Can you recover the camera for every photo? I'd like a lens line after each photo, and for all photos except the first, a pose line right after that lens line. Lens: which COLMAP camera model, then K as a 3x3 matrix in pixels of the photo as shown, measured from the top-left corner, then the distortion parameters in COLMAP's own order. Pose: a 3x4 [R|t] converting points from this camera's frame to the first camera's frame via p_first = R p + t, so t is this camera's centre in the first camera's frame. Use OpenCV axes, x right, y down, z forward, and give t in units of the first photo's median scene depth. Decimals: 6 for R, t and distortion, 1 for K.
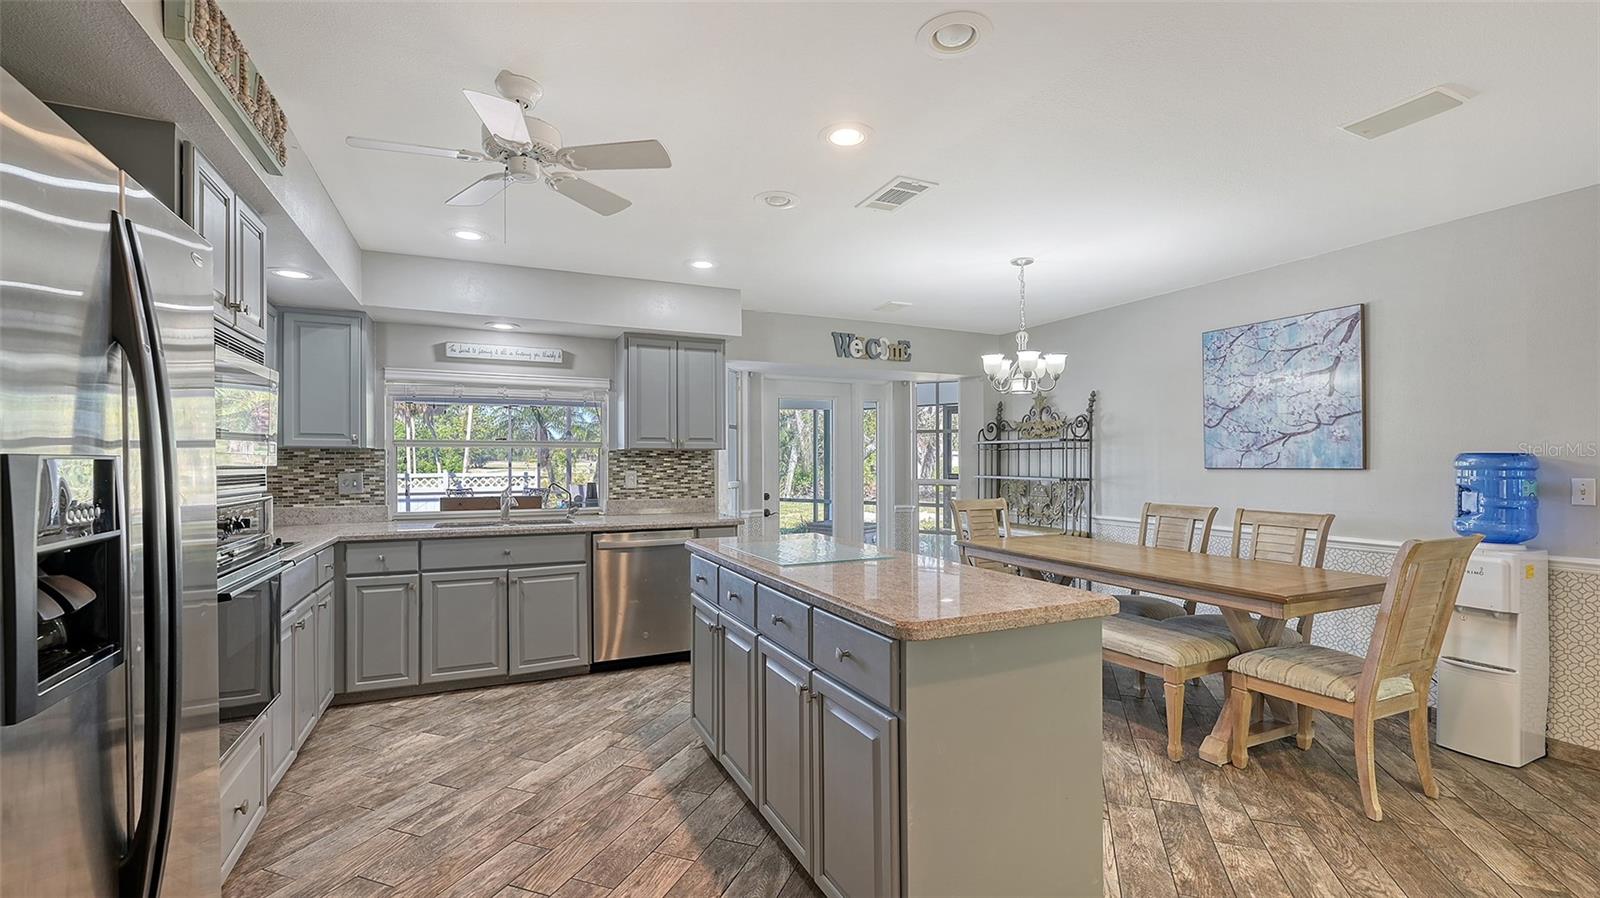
lens RADIAL K [[689.5, 0, 801.8], [0, 689.5, 461.8], [0, 0, 1]] dist [0.000797, 0.000039]
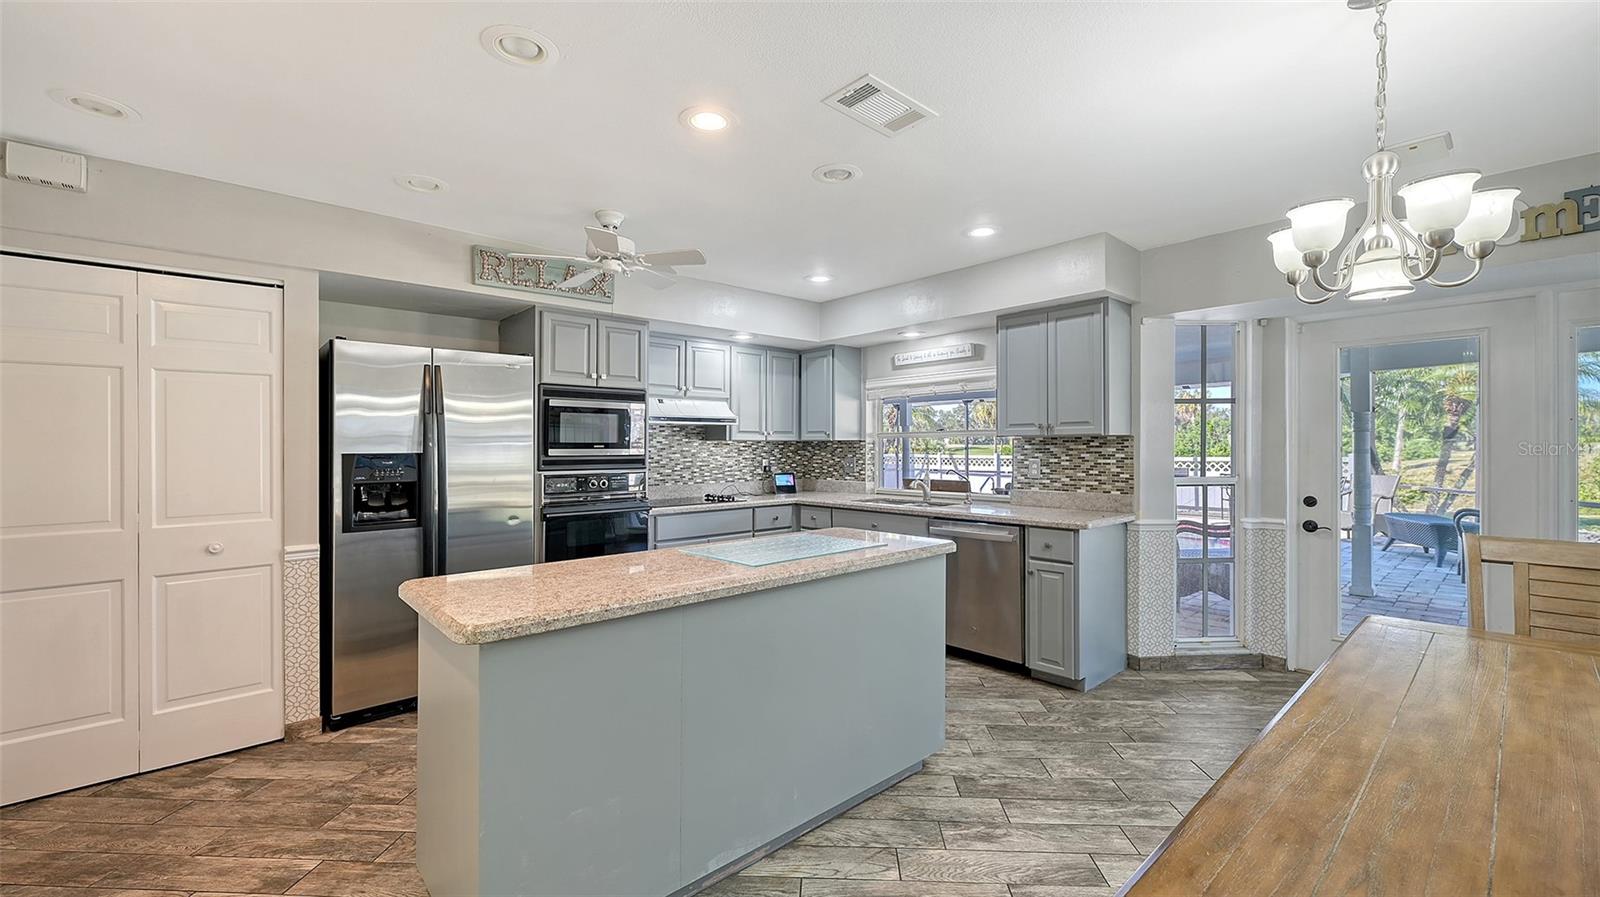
lens RADIAL K [[644.1, 0, 800.2], [0, 644.1, 444.6], [0, 0, 1]] dist [-0.000646, -0.000021]
pose [[0.288781, -0.004966, -0.957382, 0.512351], [0.005916, 0.999977, -0.003402, -0.005750], [0.957377, -0.004681, 0.288804, 0.458264]]
